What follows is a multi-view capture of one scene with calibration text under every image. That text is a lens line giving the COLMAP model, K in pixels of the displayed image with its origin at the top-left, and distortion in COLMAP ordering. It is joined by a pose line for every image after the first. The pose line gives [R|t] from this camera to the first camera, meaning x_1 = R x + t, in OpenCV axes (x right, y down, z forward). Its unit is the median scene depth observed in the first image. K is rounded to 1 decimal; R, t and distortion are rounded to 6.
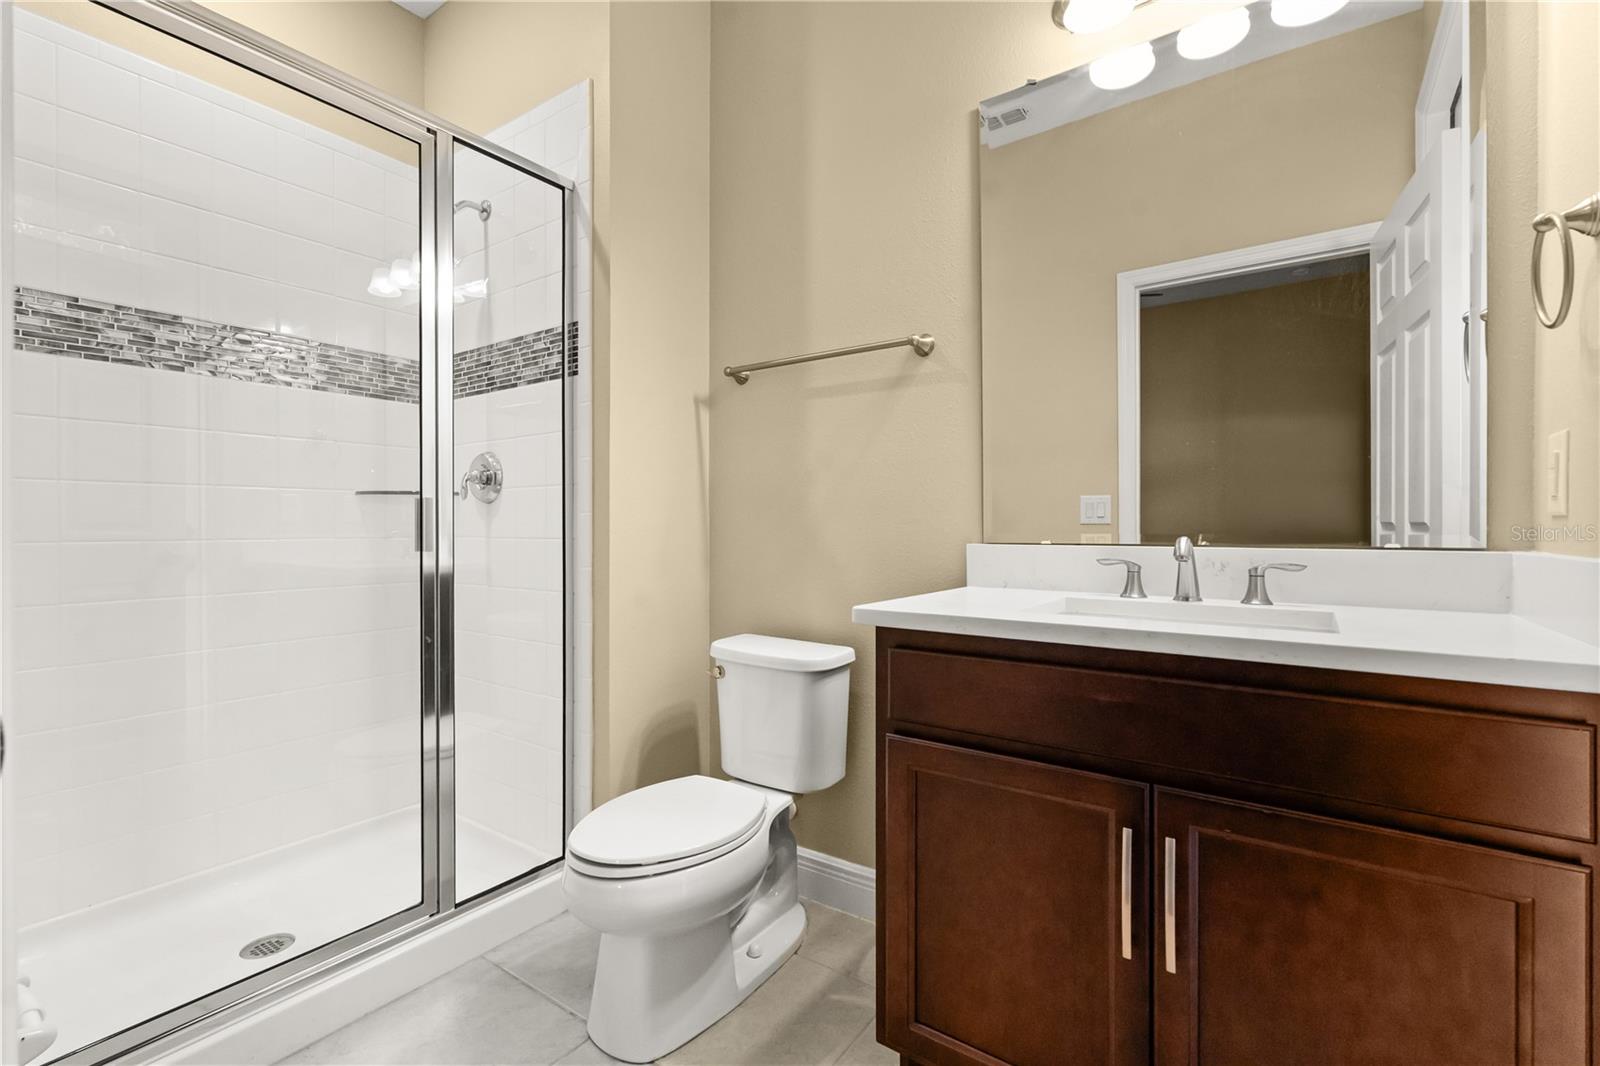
lens RADIAL K [[714.1, 0, 798.8], [0, 714.1, 525.4], [0, 0, 1]] dist [0.000129, 0.000356]
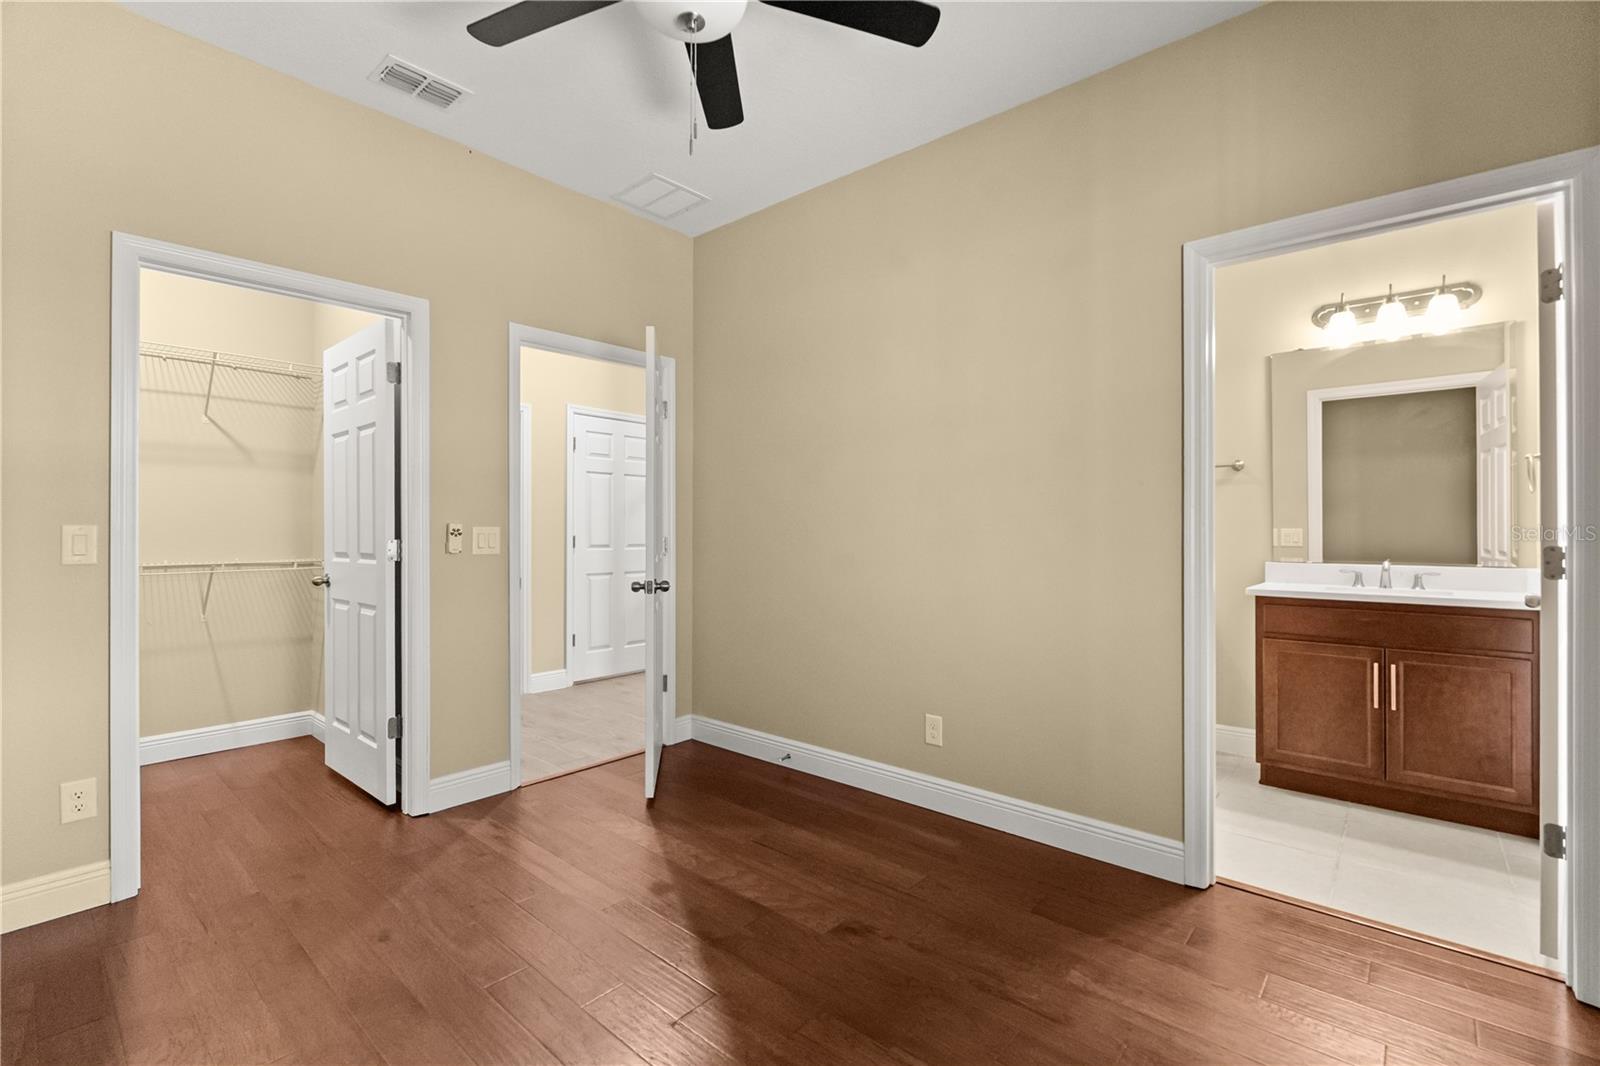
lens RADIAL K [[714.1, 0, 812.7], [0, 714.1, 529.1], [0, 0, 1]] dist [0.000129, 0.000356]
pose [[0.995687, -0.001725, -0.092764, -1.489775], [0.001131, 0.999979, -0.006456, -0.100826], [0.092774, 0.006323, 0.995667, -2.026207]]
